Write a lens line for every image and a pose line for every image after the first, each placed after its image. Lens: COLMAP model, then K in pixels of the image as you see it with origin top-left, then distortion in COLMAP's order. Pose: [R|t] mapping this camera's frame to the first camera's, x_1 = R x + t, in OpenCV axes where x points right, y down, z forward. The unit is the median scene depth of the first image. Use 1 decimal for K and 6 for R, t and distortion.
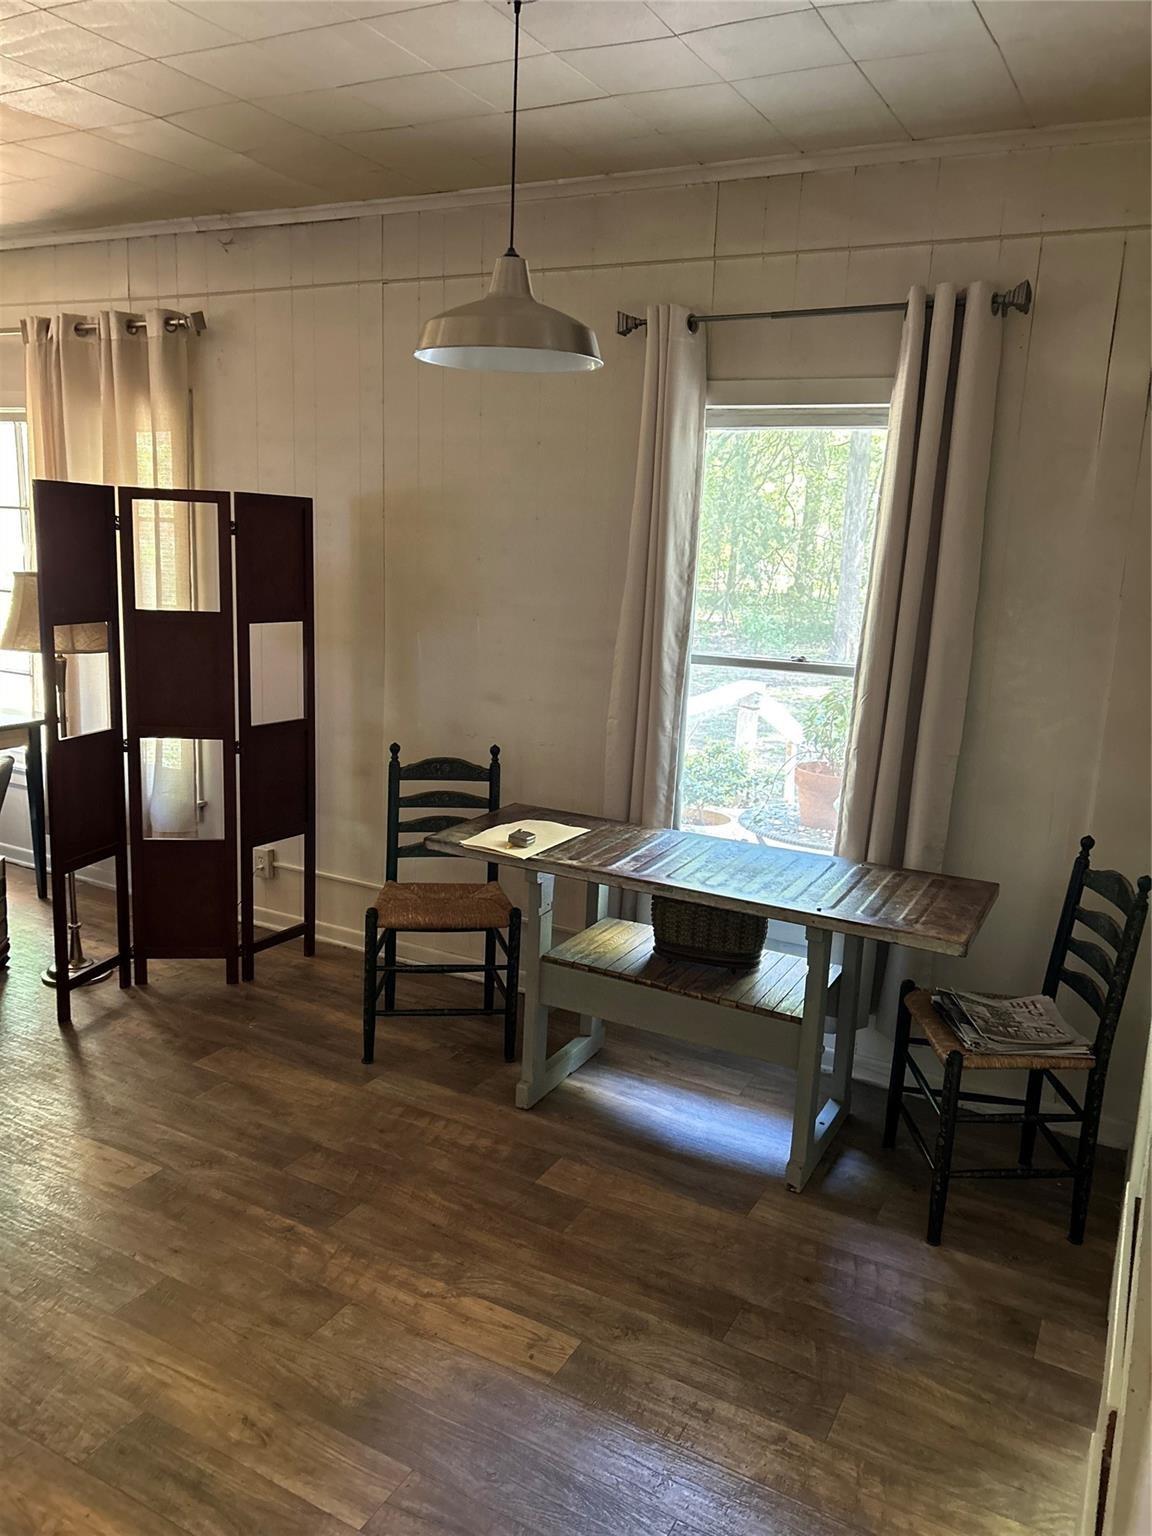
lens RADIAL K [[1143.8, 0, 580.0], [0, 1143.8, 769.3], [0, 0, 1]] dist [0.061639, -0.053841]
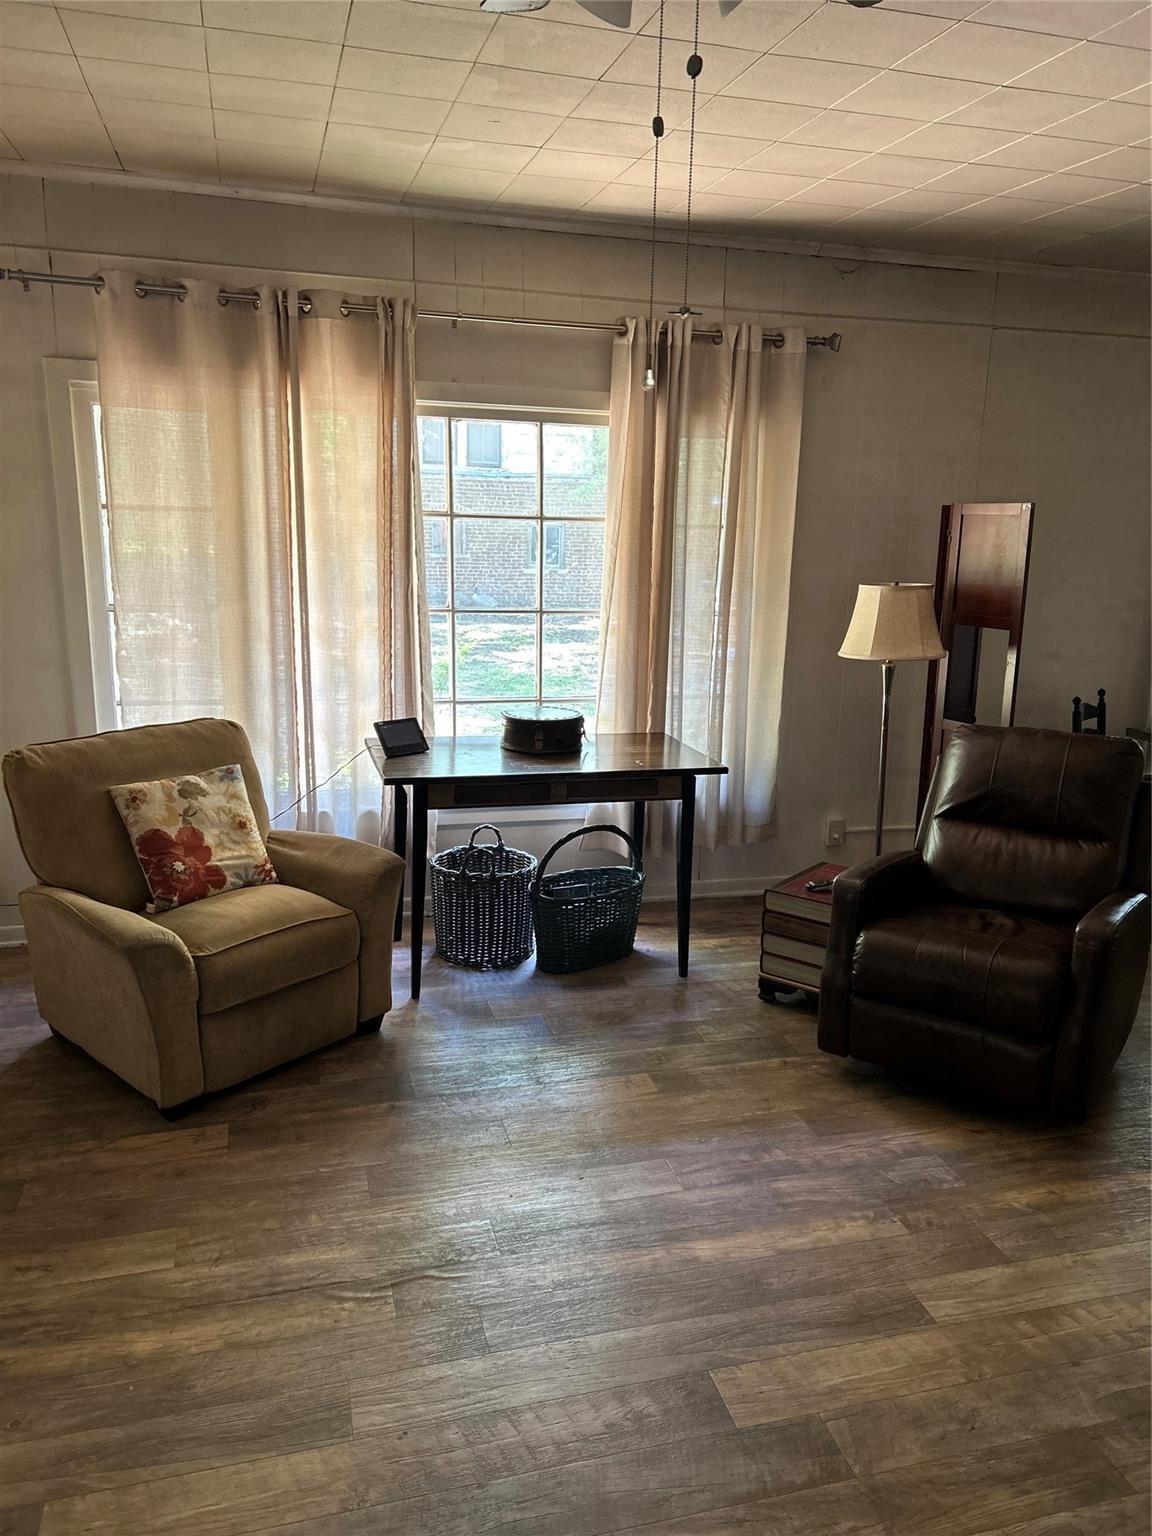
lens RADIAL K [[1143.8, 0, 580.0], [0, 1143.8, 769.3], [0, 0, 1]] dist [0.061639, -0.053841]
pose [[0.723723, -0.172955, 0.668066, -1.291438], [0.143278, 0.984648, 0.099699, -0.135320], [-0.675053, 0.023564, 0.737393, 0.373297]]
